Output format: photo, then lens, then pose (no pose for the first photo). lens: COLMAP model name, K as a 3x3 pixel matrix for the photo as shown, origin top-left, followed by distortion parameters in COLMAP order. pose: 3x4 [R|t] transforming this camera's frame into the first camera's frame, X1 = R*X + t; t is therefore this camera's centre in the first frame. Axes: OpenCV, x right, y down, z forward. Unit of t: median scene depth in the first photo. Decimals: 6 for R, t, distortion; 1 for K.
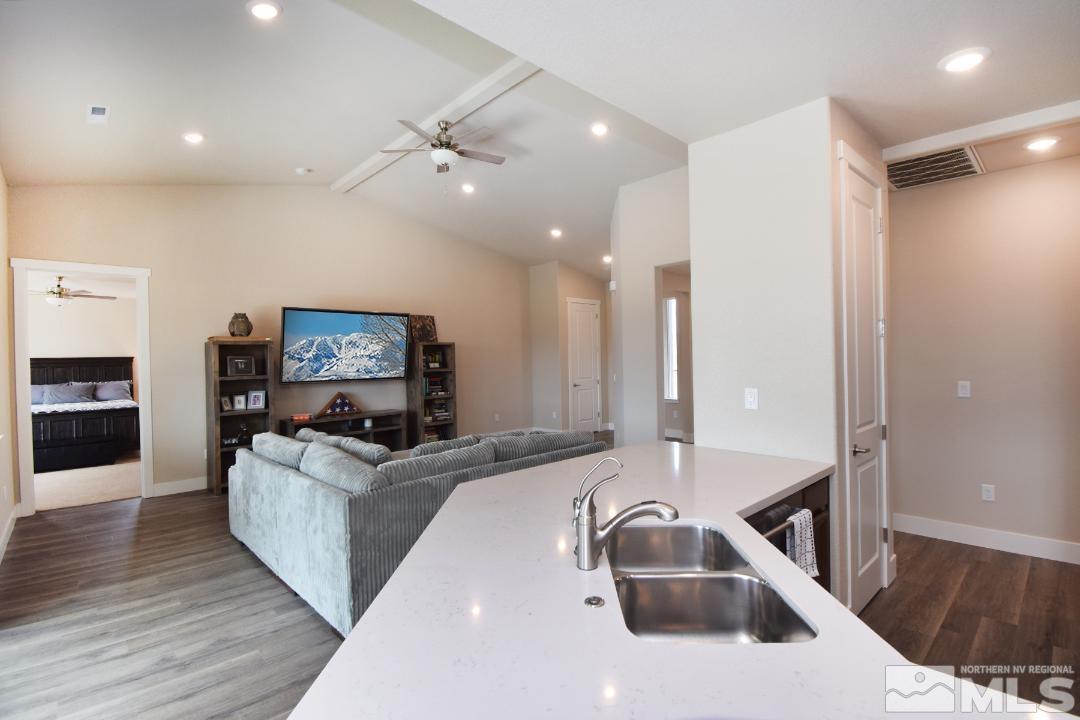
lens RADIAL K [[497.7, 0, 536.5], [0, 497.7, 358.0], [0, 0, 1]] dist [0.011053, -0.009506]
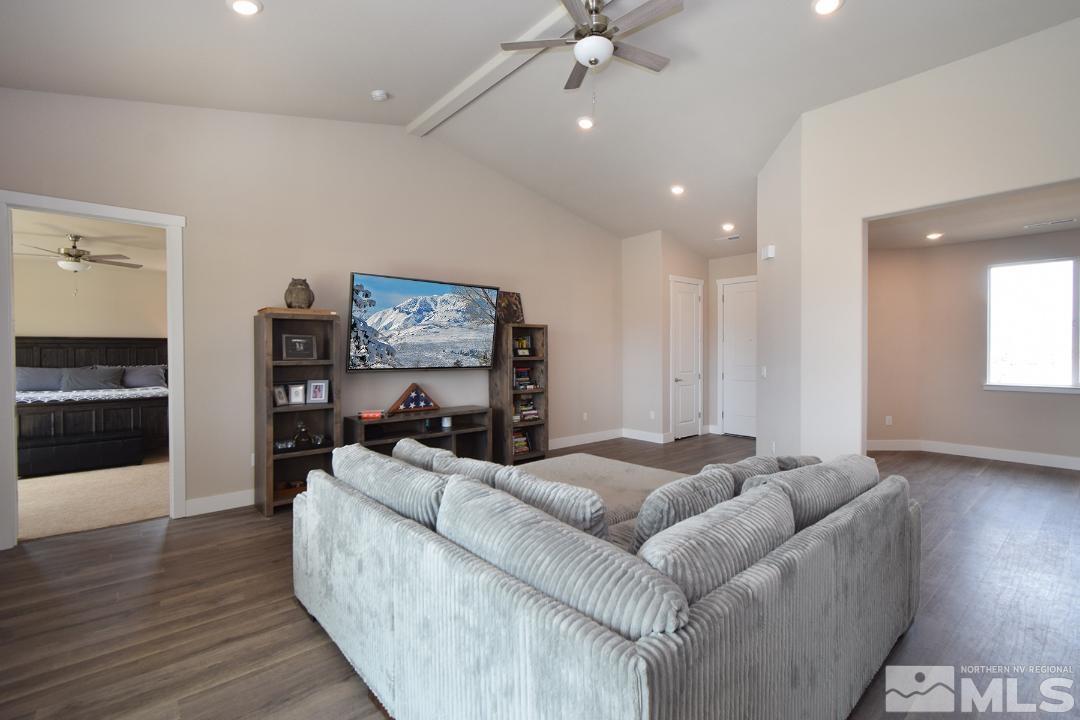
lens RADIAL K [[497.7, 0, 540.6], [0, 497.7, 346.8], [0, 0, 1]] dist [0.011053, -0.009506]
pose [[0.998827, 0.017268, -0.045248, -0.184317], [-0.017605, 0.999820, -0.007048, 0.014131], [0.045118, 0.007836, 0.998951, 0.246714]]
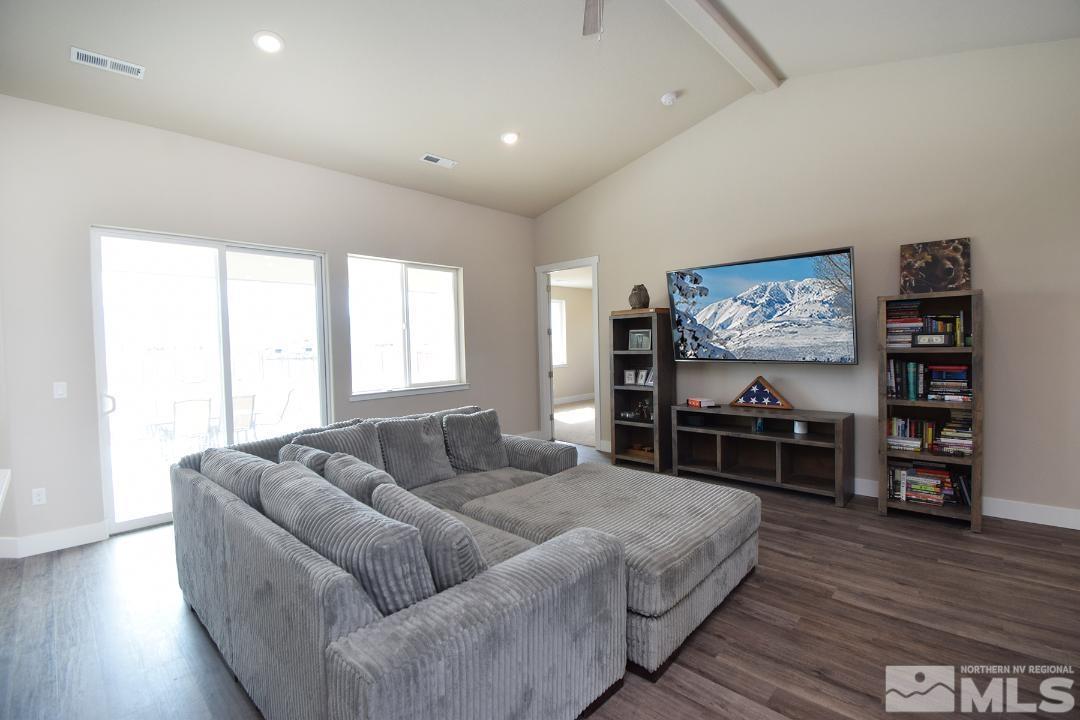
lens RADIAL K [[497.7, 0, 548.4], [0, 497.7, 358.0], [0, 0, 1]] dist [0.011053, -0.009506]
pose [[0.034197, 0.045505, -0.998379, 0.364150], [0.019602, 0.998740, 0.046193, 0.002878], [0.999223, -0.021150, 0.033261, 0.791825]]
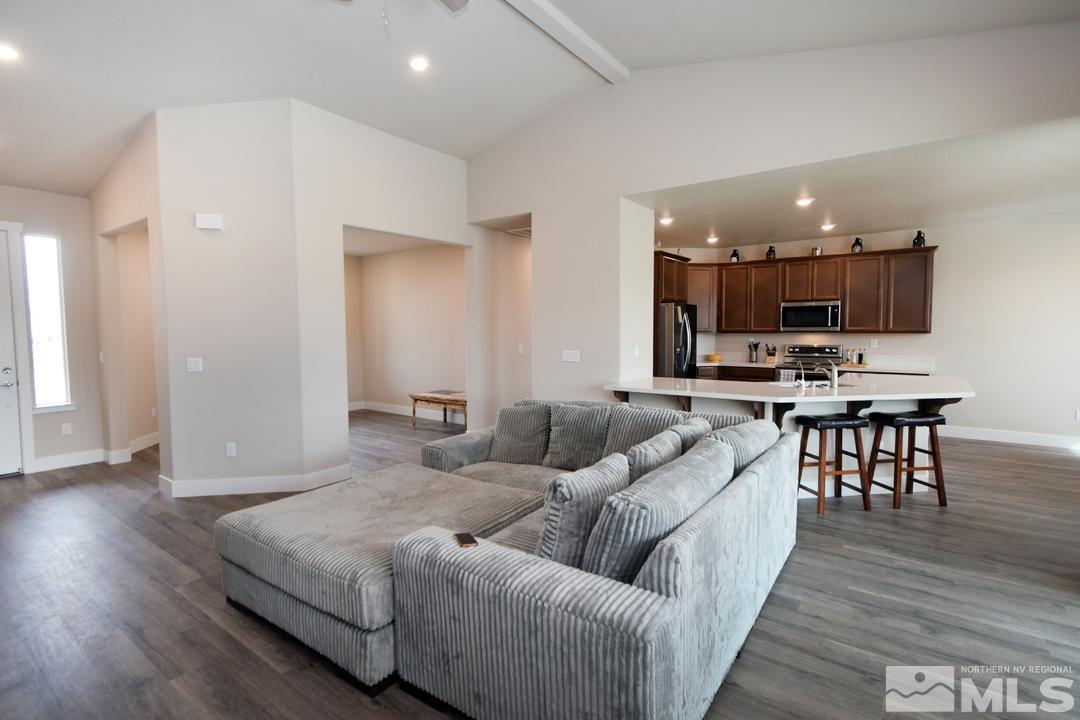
lens RADIAL K [[497.7, 0, 541.0], [0, 497.7, 356.2], [0, 0, 1]] dist [0.011053, -0.009506]
pose [[-0.170207, -0.032860, 0.984860, -0.705687], [0.016633, 0.999206, 0.036213, 0.015660], [-0.985268, 0.022545, -0.169525, 0.863413]]
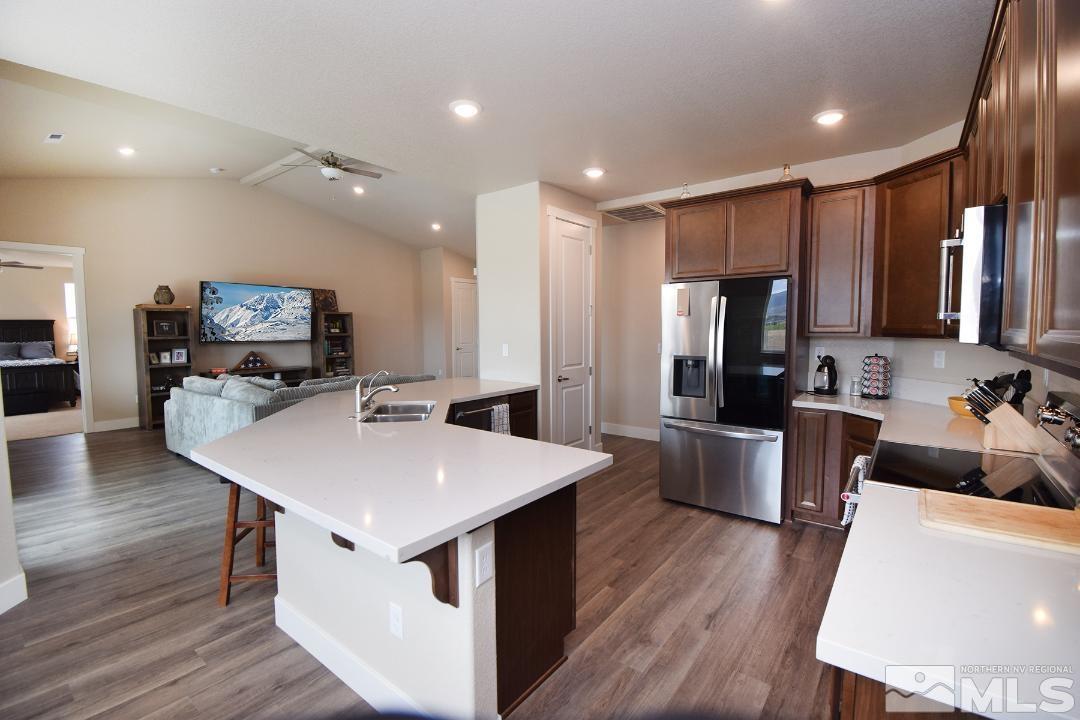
lens RADIAL K [[497.7, 0, 541.1], [0, 497.7, 354.5], [0, 0, 1]] dist [0.011053, -0.009506]
pose [[0.989620, 0.005864, 0.143589, 0.155141], [-0.013549, 0.998524, 0.052601, 0.002700], [-0.143069, -0.054001, 0.988238, -0.365983]]
